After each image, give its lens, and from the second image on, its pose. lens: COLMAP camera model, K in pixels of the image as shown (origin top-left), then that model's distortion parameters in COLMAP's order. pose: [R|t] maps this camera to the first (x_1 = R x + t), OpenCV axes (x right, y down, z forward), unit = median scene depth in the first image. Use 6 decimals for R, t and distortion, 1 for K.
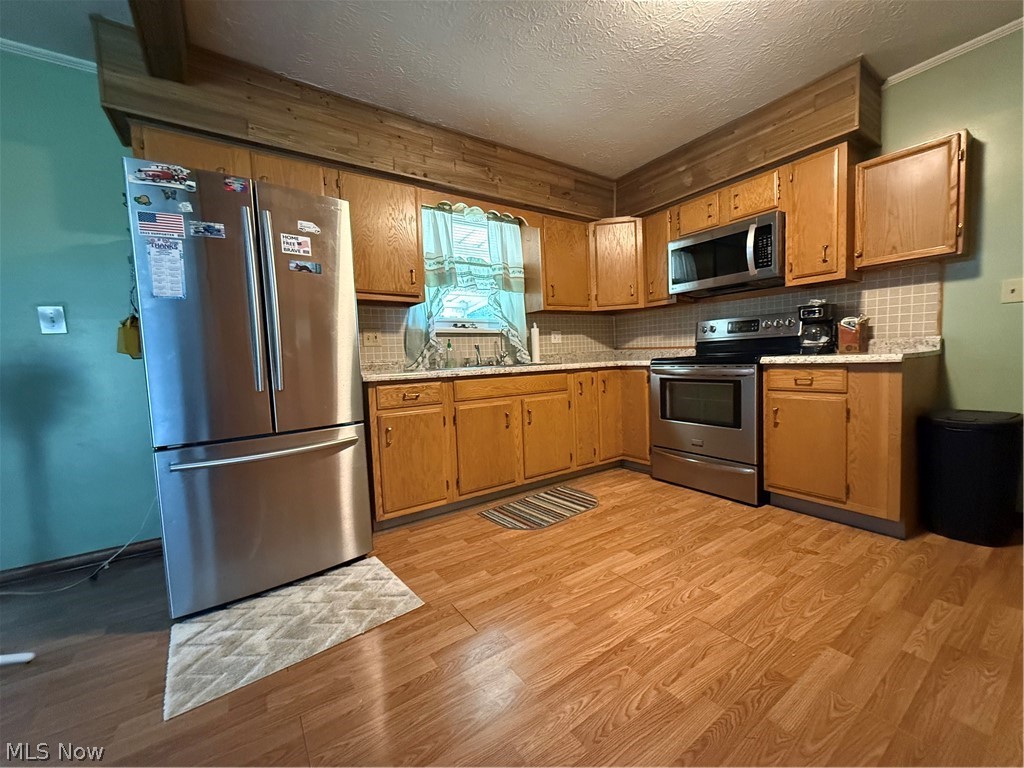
lens RADIAL K [[409.3, 0, 514.9], [0, 409.3, 384.2], [0, 0, 1]] dist [-0.000023, 0.000185]
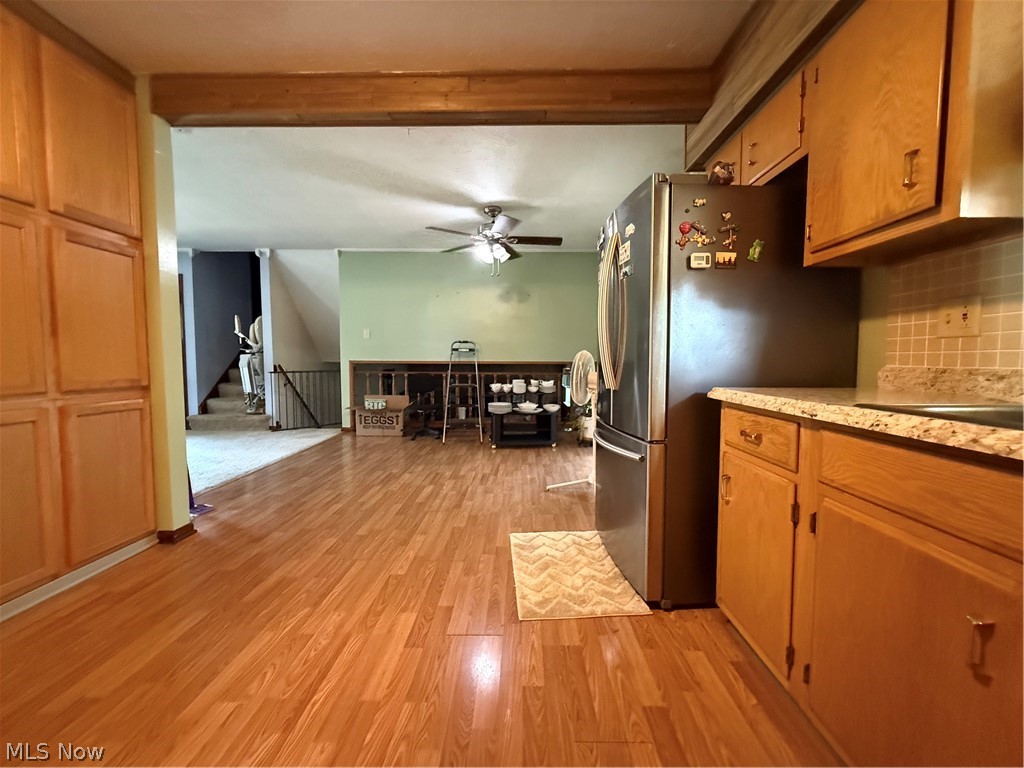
lens RADIAL K [[409.3, 0, 514.9], [0, 409.3, 384.2], [0, 0, 1]] dist [-0.000023, 0.000185]
pose [[-0.578380, 0.086801, -0.811136, 0.413774], [-0.030985, 0.991268, 0.128172, -0.113352], [0.815179, 0.099265, -0.570640, 1.170649]]
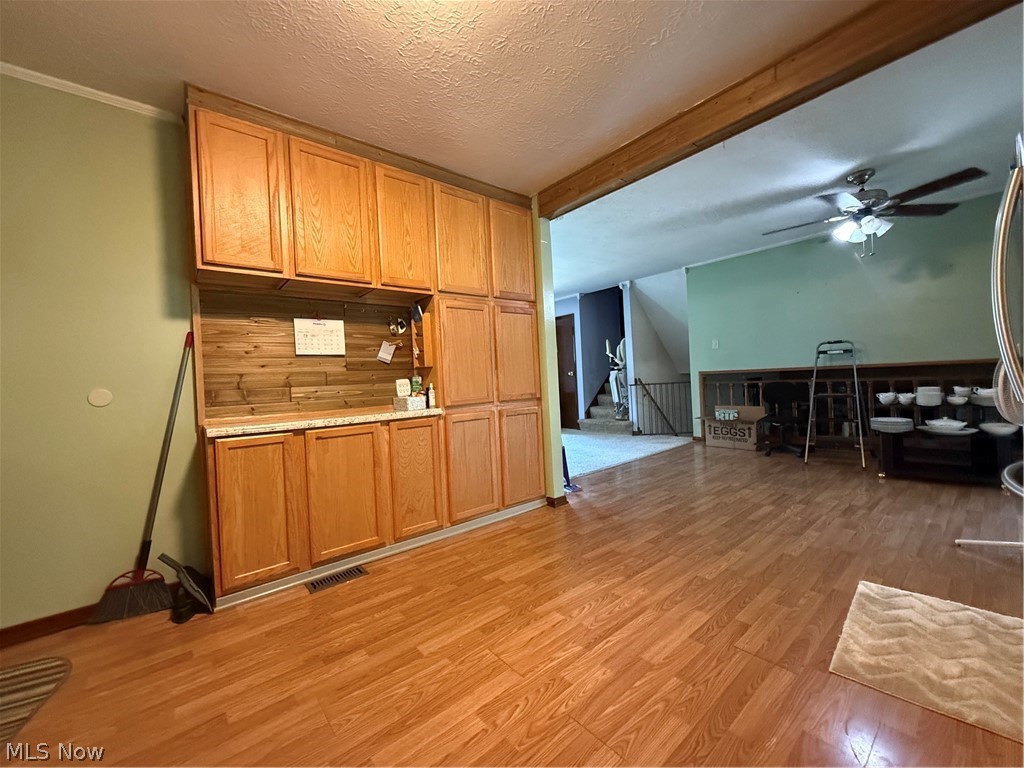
lens RADIAL K [[409.3, 0, 514.9], [0, 409.3, 384.2], [0, 0, 1]] dist [-0.000023, 0.000185]
pose [[-0.991261, 0.092879, -0.093678, 0.344802], [0.085516, 0.993138, 0.079771, -0.130285], [0.100444, 0.071063, -0.992402, 1.353344]]
